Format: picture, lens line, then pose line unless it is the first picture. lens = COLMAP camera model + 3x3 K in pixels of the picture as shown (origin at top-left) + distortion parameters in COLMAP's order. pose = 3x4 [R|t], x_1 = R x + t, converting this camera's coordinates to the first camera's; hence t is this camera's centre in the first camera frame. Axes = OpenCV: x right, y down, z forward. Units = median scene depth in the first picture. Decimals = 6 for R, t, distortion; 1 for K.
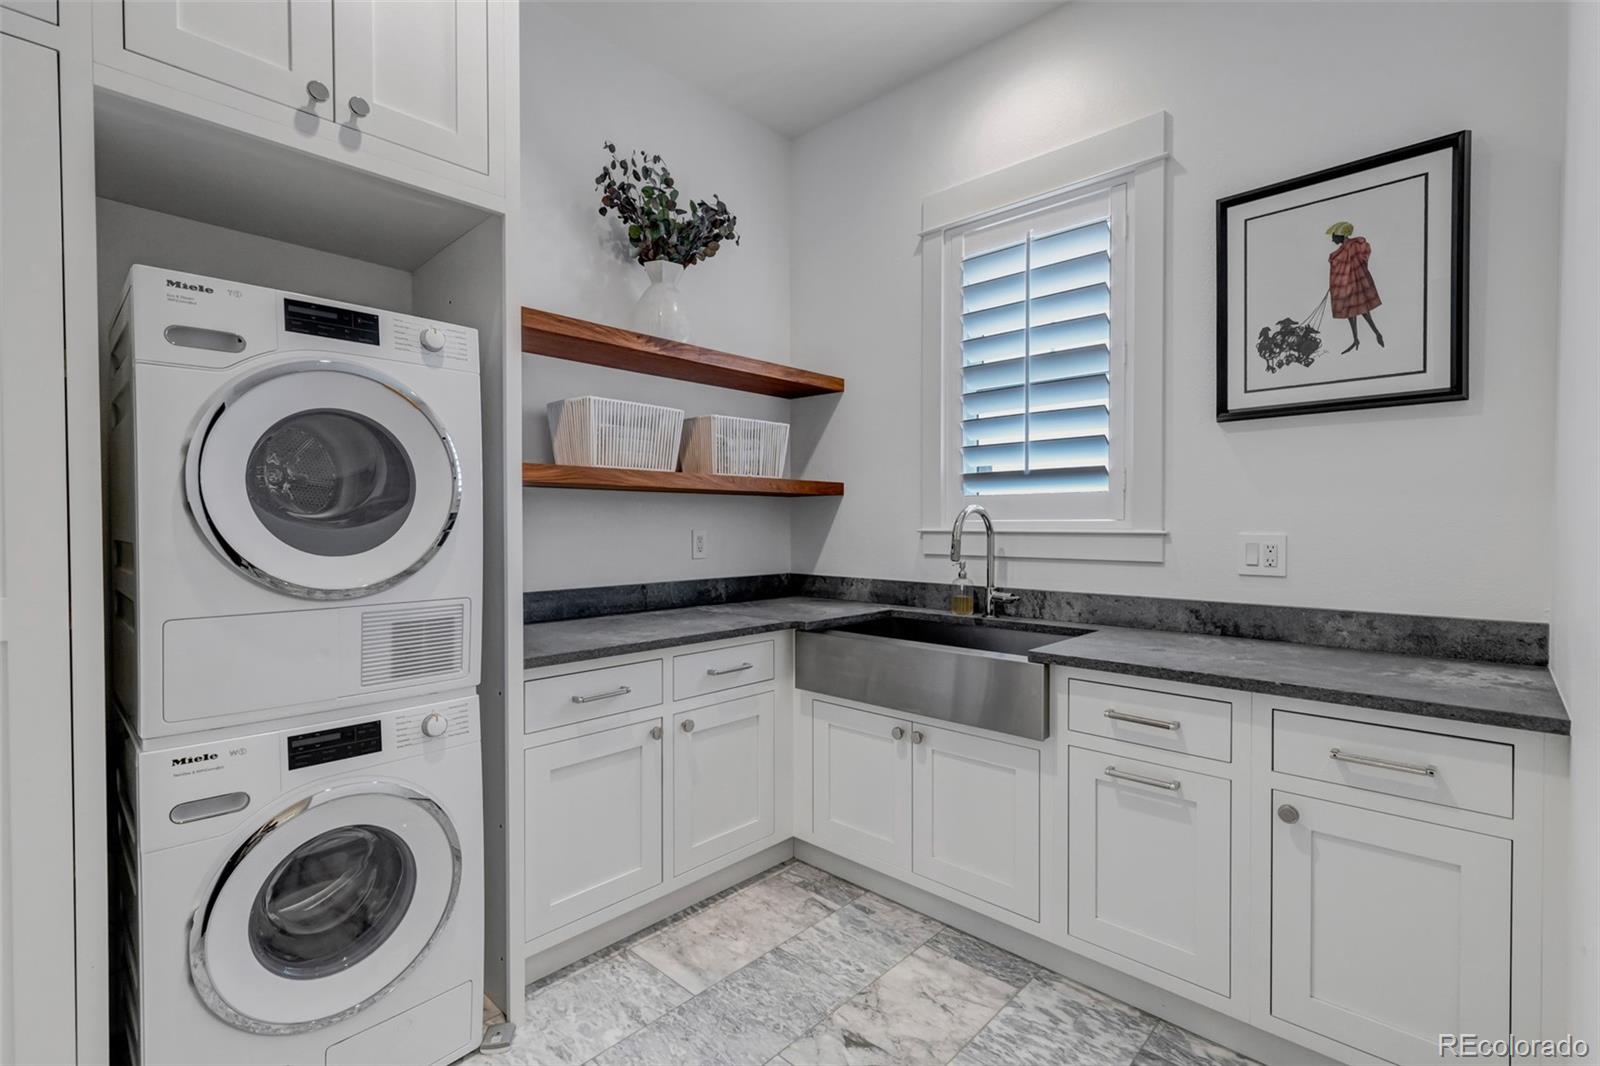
lens RADIAL K [[725.3, 0, 797.3], [0, 725.3, 532.5], [0, 0, 1]] dist [0.001425, 0.000320]
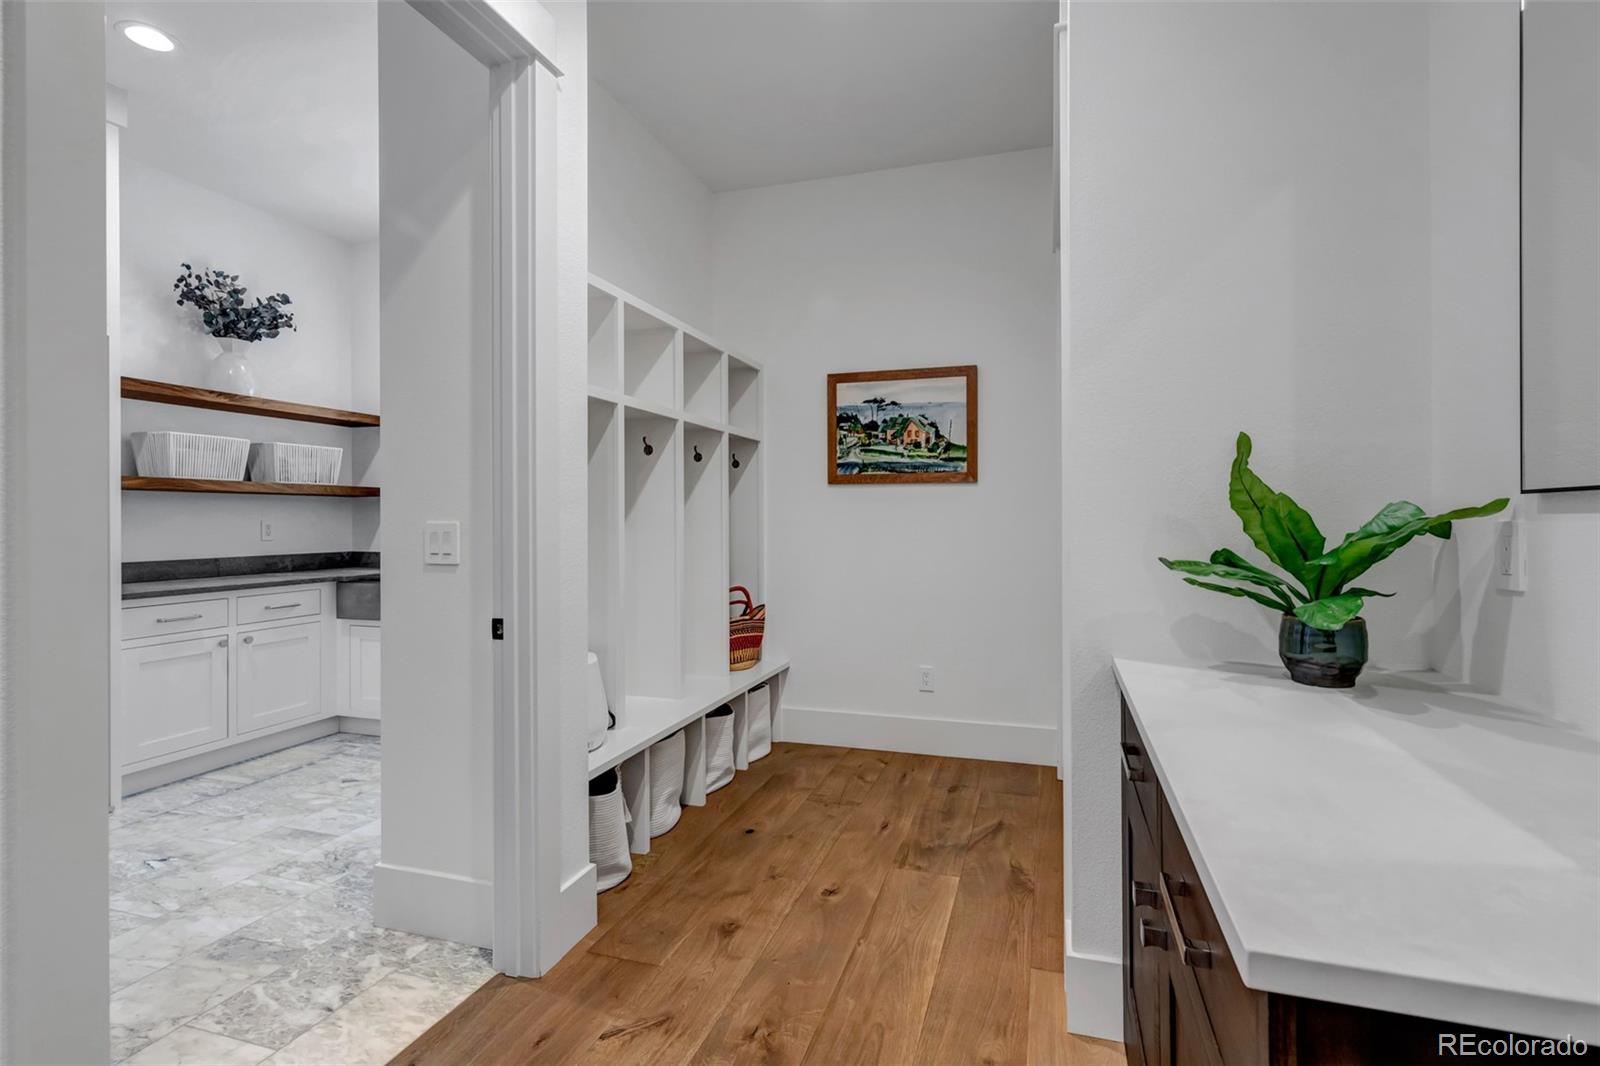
lens RADIAL K [[737.2, 0, 828.2], [0, 737.2, 520.9], [0, 0, 1]] dist [0.001335, 0.000186]
pose [[0.894265, -0.001607, 0.447536, 0.229248], [0.006453, 0.999936, -0.009304, 0.021227], [-0.447492, 0.011208, 0.894218, -0.894736]]
